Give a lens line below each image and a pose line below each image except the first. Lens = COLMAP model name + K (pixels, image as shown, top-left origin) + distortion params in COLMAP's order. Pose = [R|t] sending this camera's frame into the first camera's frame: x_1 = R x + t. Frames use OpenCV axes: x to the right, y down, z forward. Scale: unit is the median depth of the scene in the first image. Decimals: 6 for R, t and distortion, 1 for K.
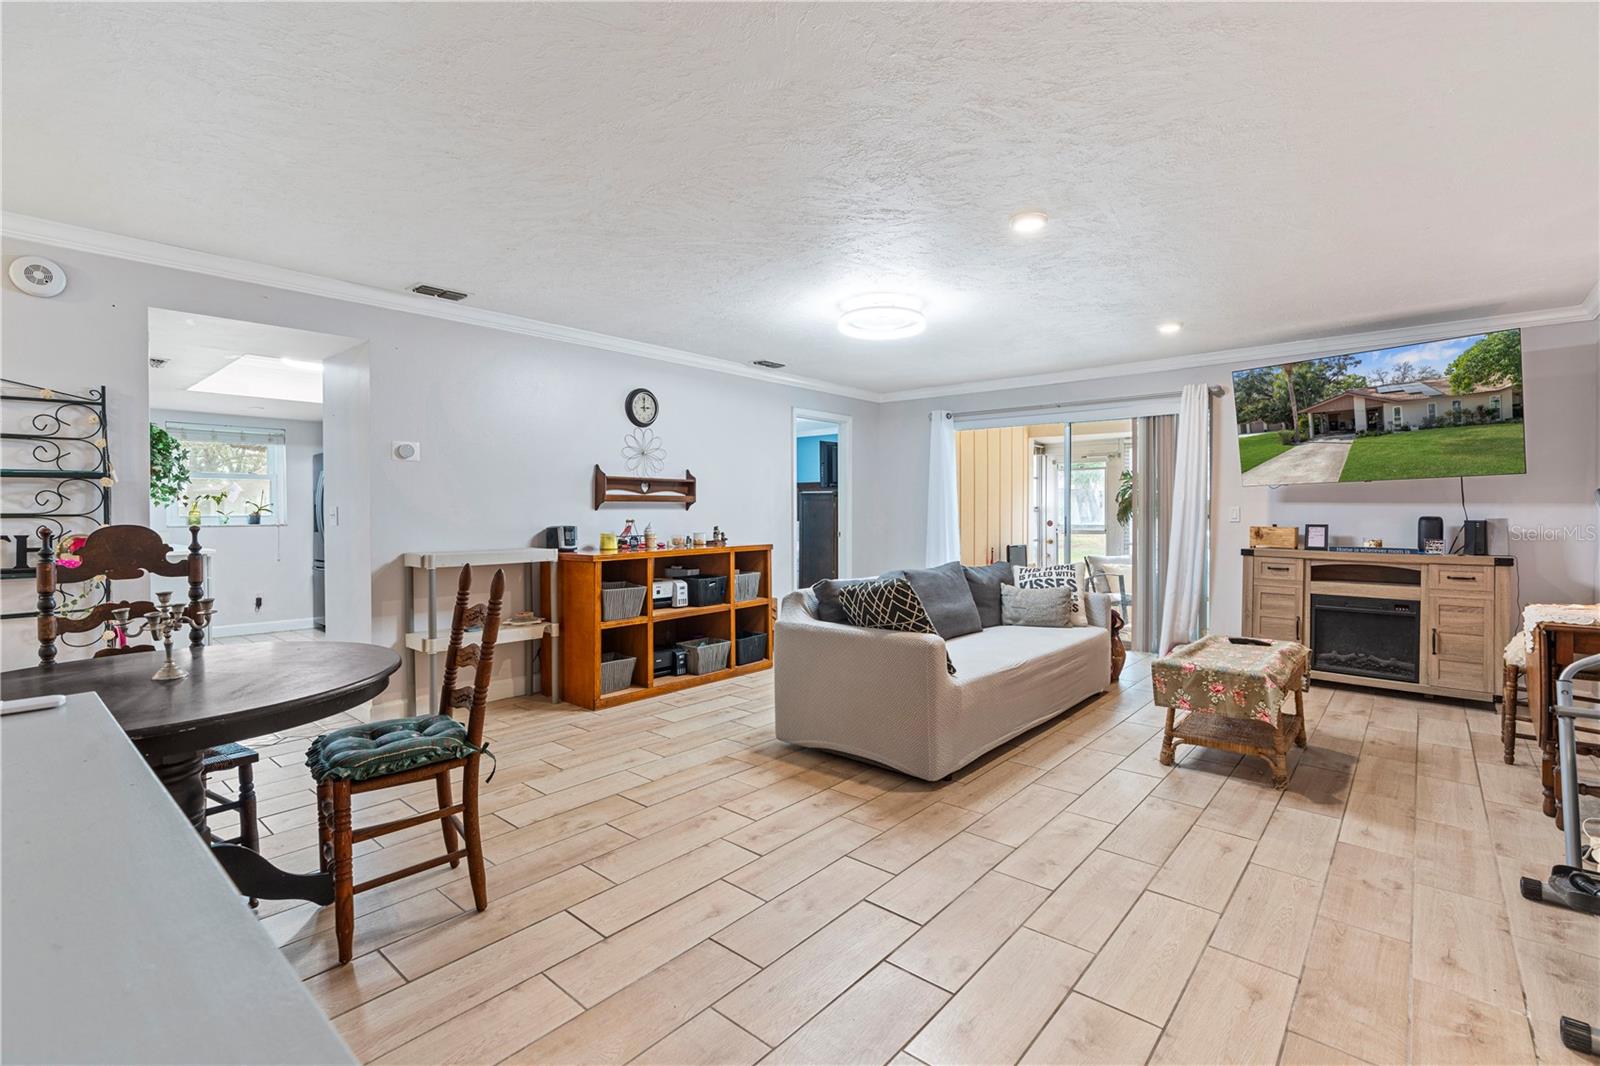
lens RADIAL K [[731.4, 0, 792.7], [0, 731.4, 530.5], [0, 0, 1]] dist [-0.012553, 0.001483]
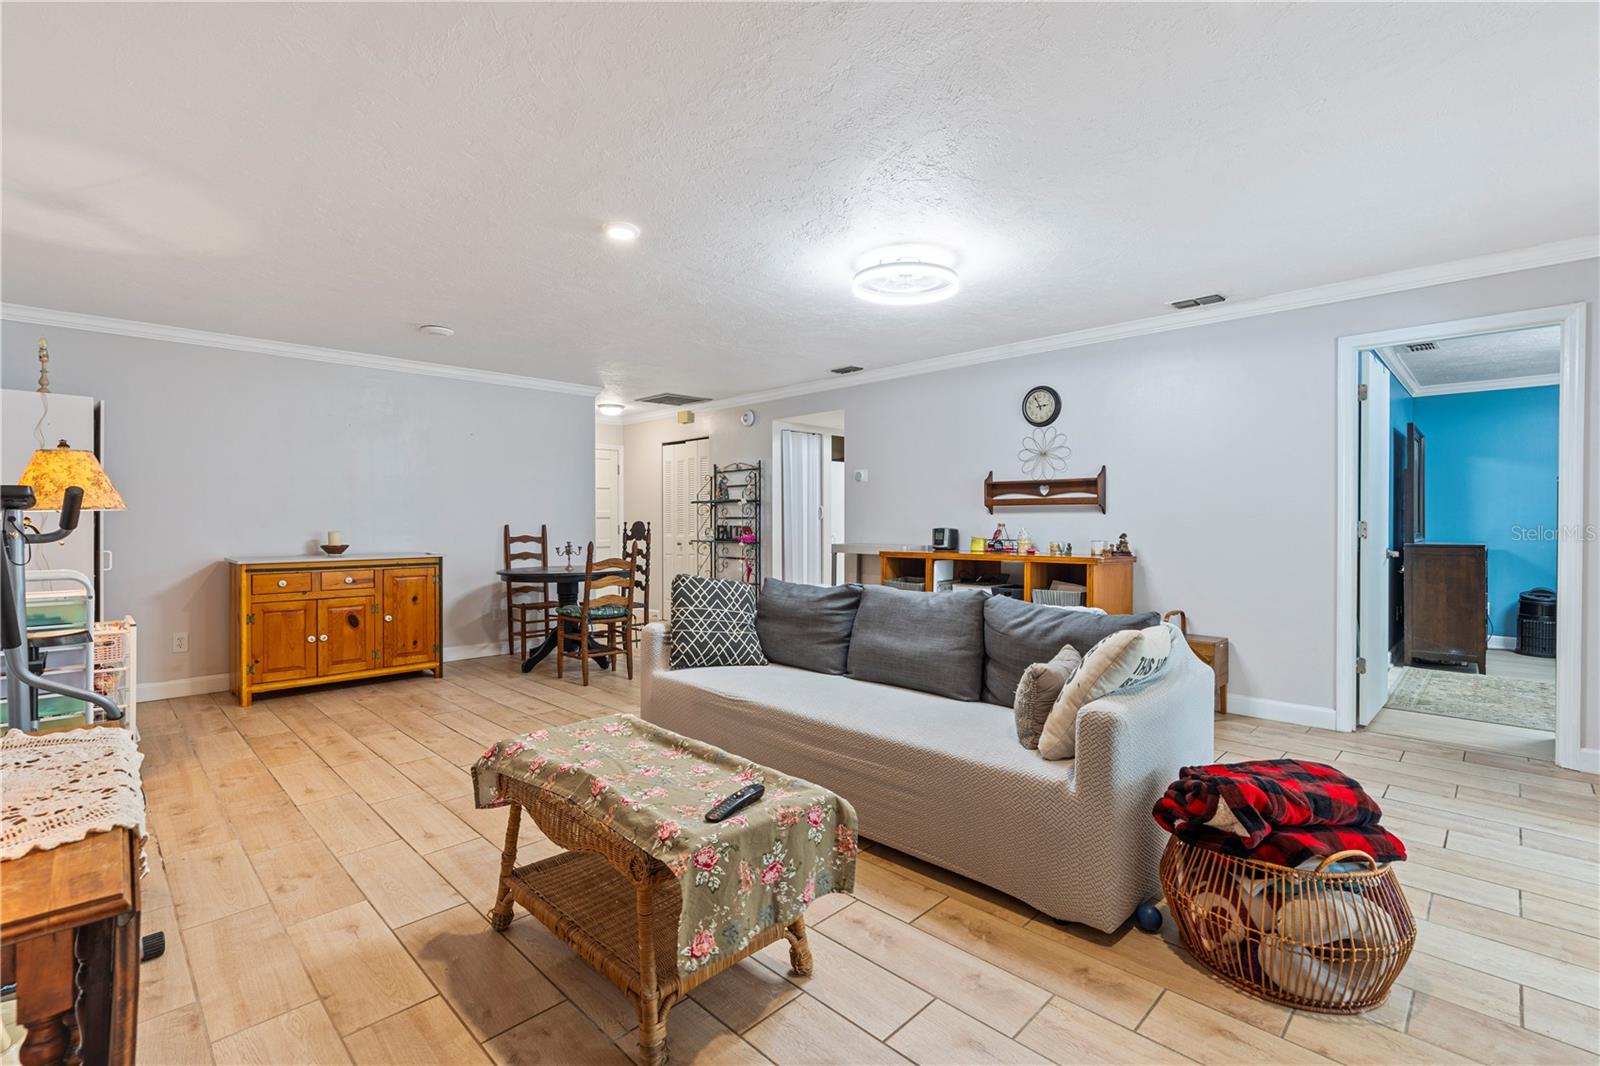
lens RADIAL K [[731.4, 0, 798.4], [0, 731.4, 521.0], [0, 0, 1]] dist [-0.012553, 0.001483]
pose [[-0.072681, 0.003417, -0.997349, 0.926316], [-0.025120, 0.999671, 0.005255, -0.019412], [0.997039, 0.025435, -0.072572, 0.922109]]
